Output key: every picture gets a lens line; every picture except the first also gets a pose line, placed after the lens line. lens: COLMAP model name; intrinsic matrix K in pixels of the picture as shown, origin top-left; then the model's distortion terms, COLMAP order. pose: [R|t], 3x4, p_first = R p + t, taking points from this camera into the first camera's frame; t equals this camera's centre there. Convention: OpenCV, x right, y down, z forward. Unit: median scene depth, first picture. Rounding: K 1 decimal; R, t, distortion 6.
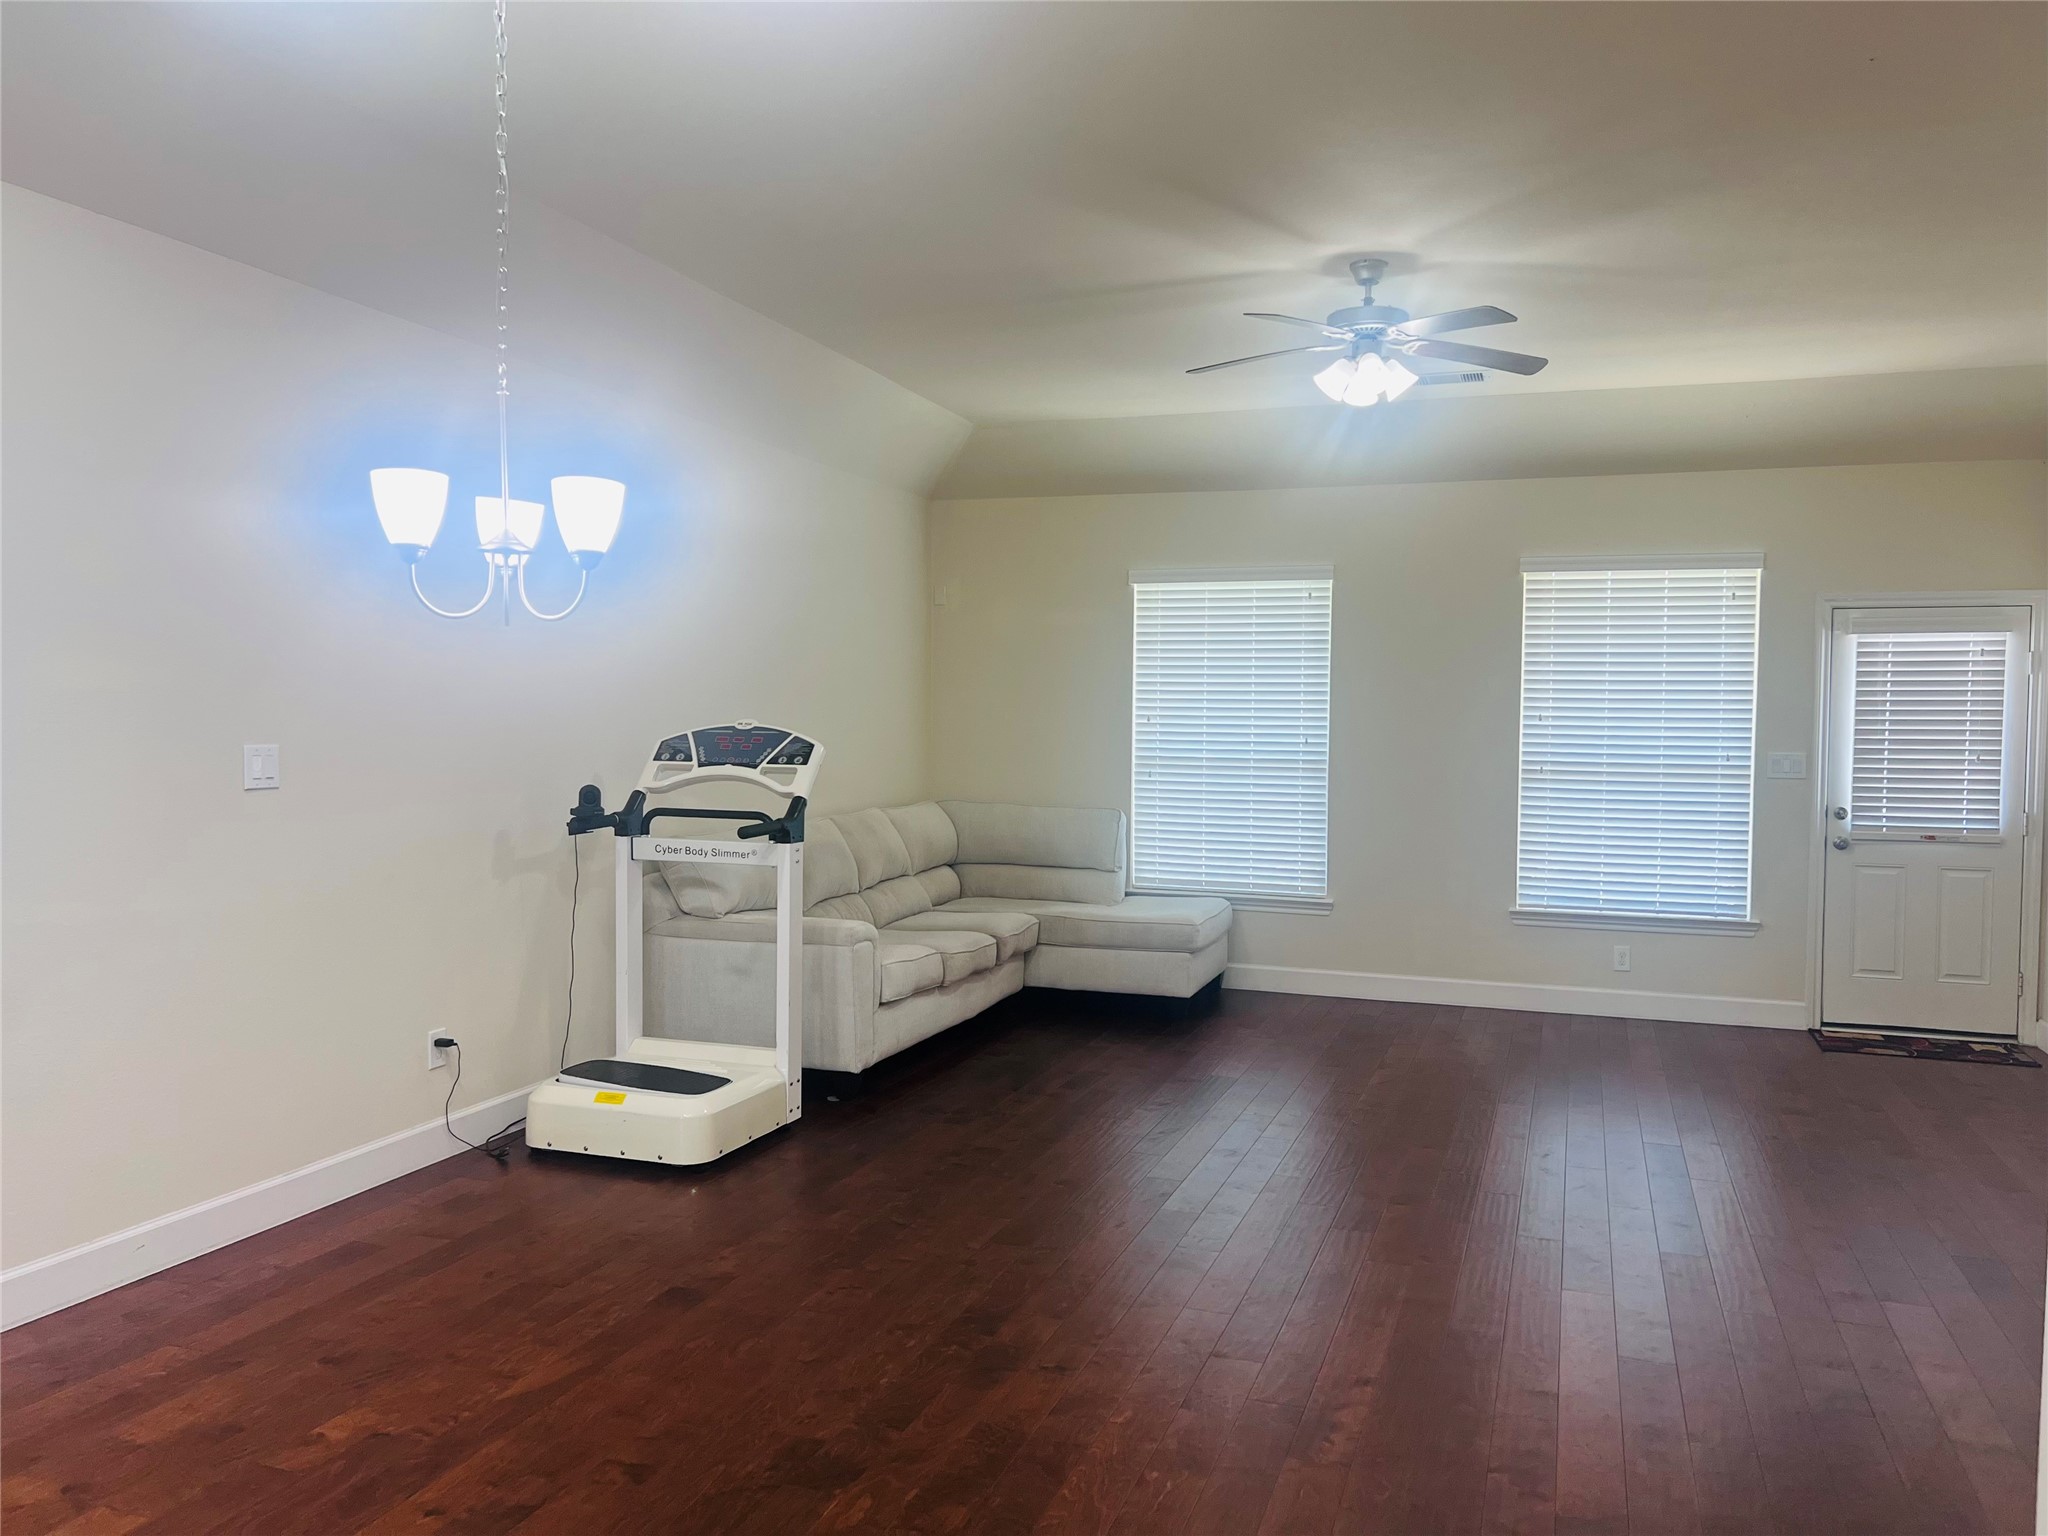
lens RADIAL K [[1555.0, 0, 1033.6], [0, 1555.0, 780.9], [0, 0, 1]] dist [0.097892, -0.150346]
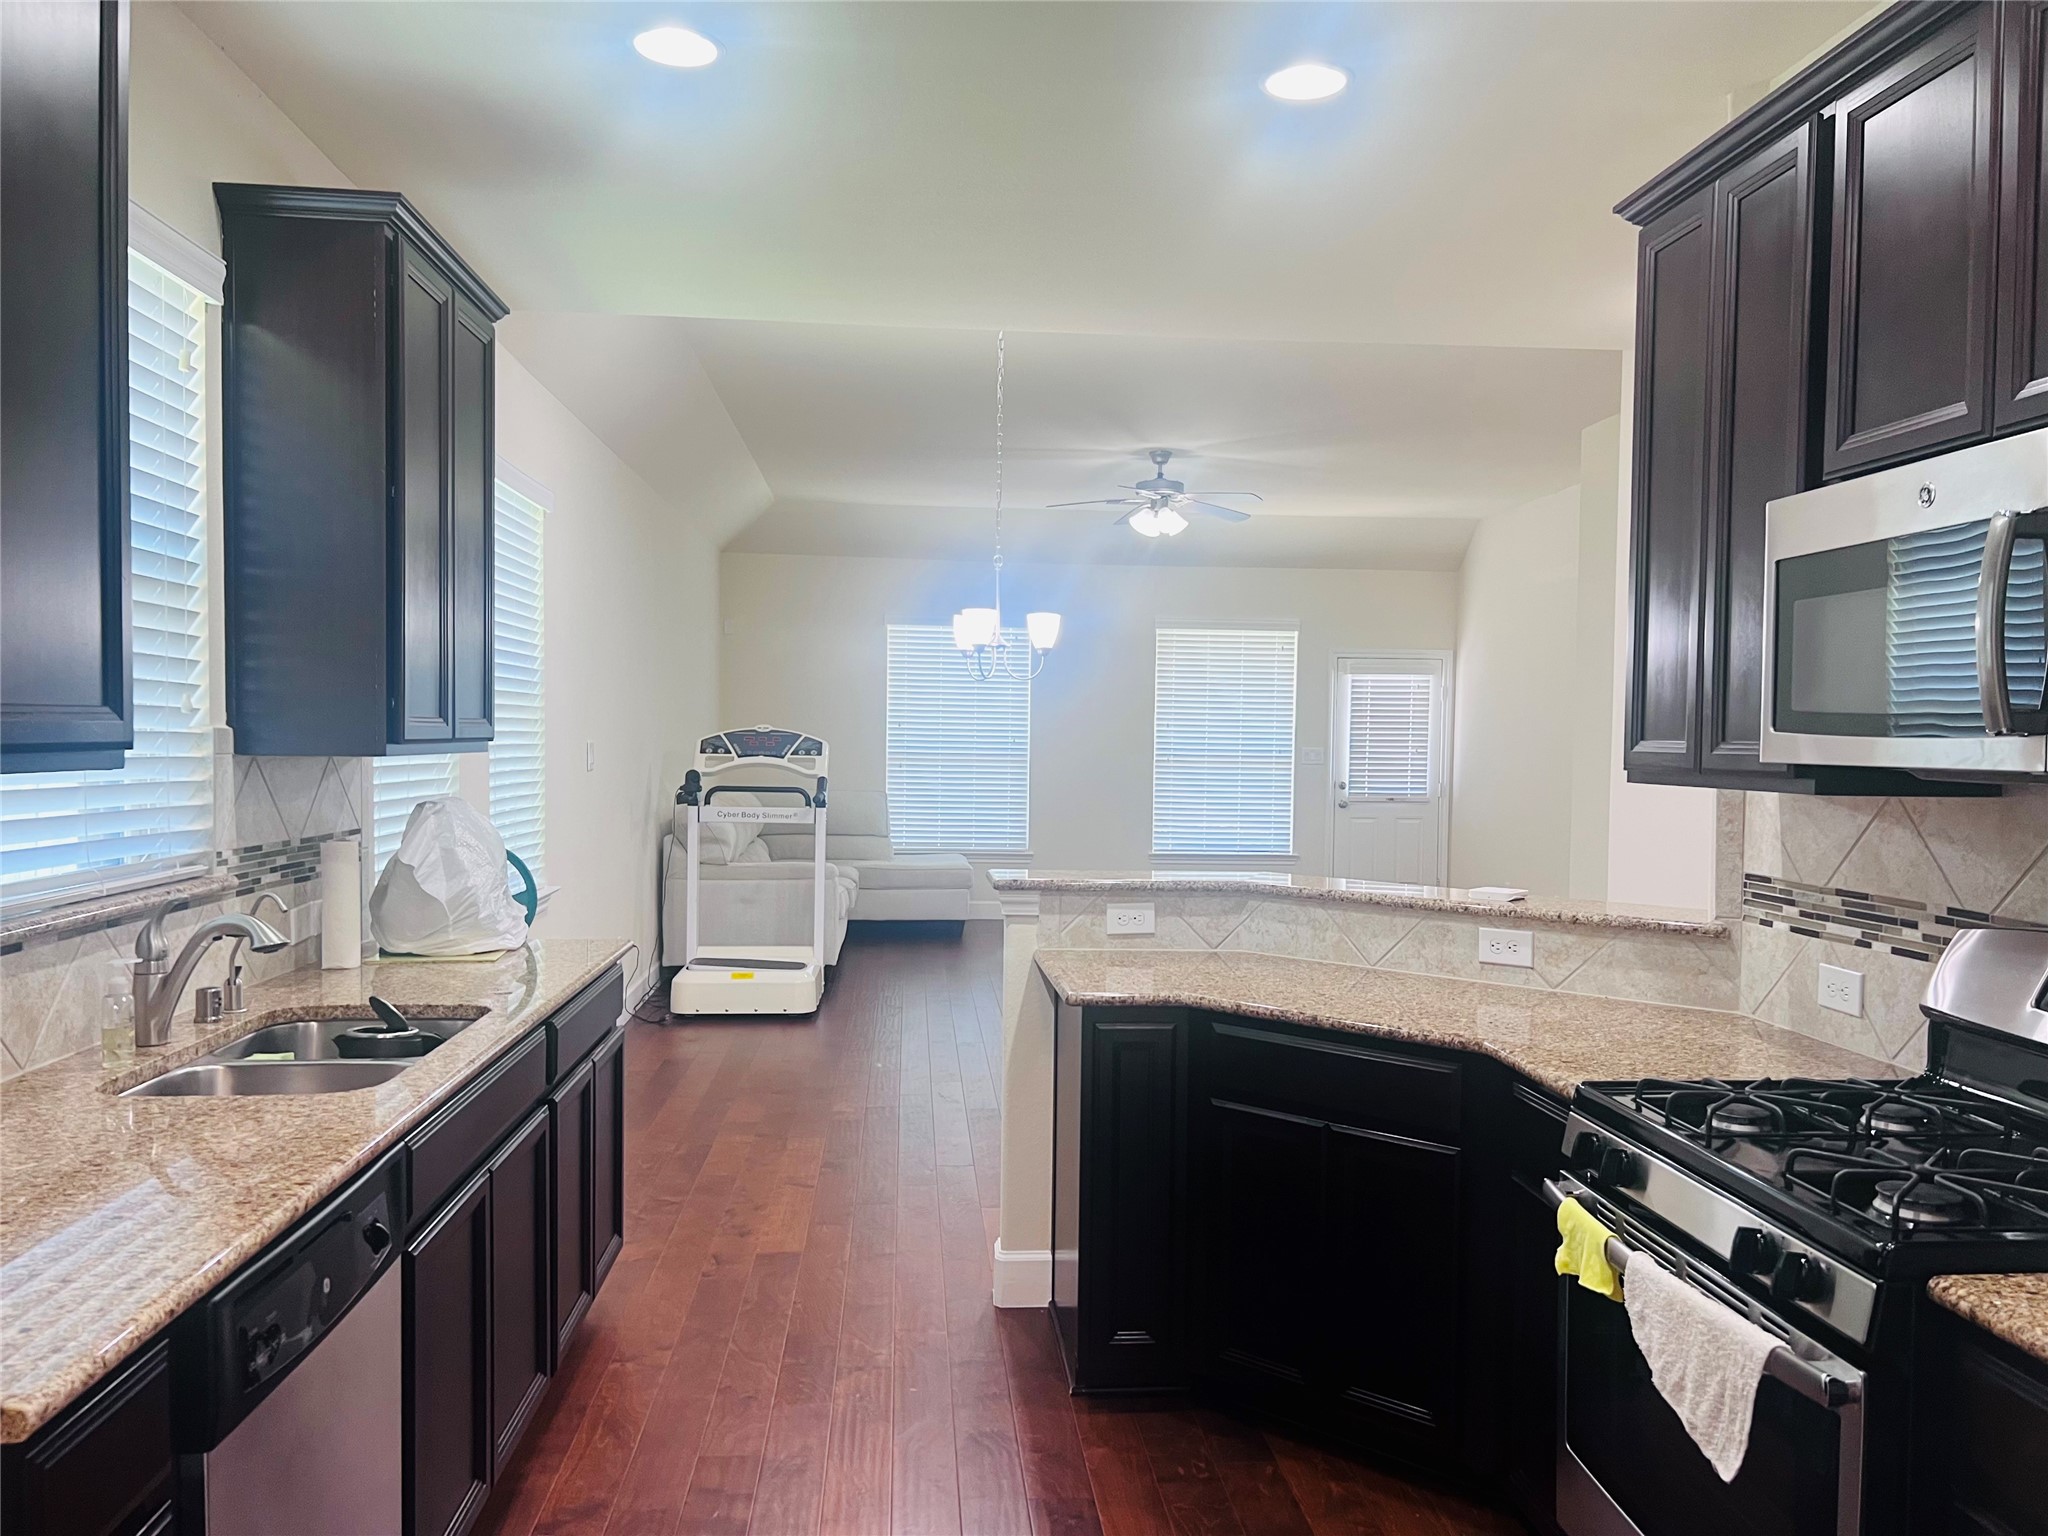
lens RADIAL K [[1555.0, 0, 1033.6], [0, 1555.0, 780.9], [0, 0, 1]] dist [0.097892, -0.150346]
pose [[0.916389, -0.010729, 0.400146, -0.516234], [0.011474, 0.999934, 0.000534, 0.014276], [-0.400125, 0.004102, 0.916451, -0.413562]]
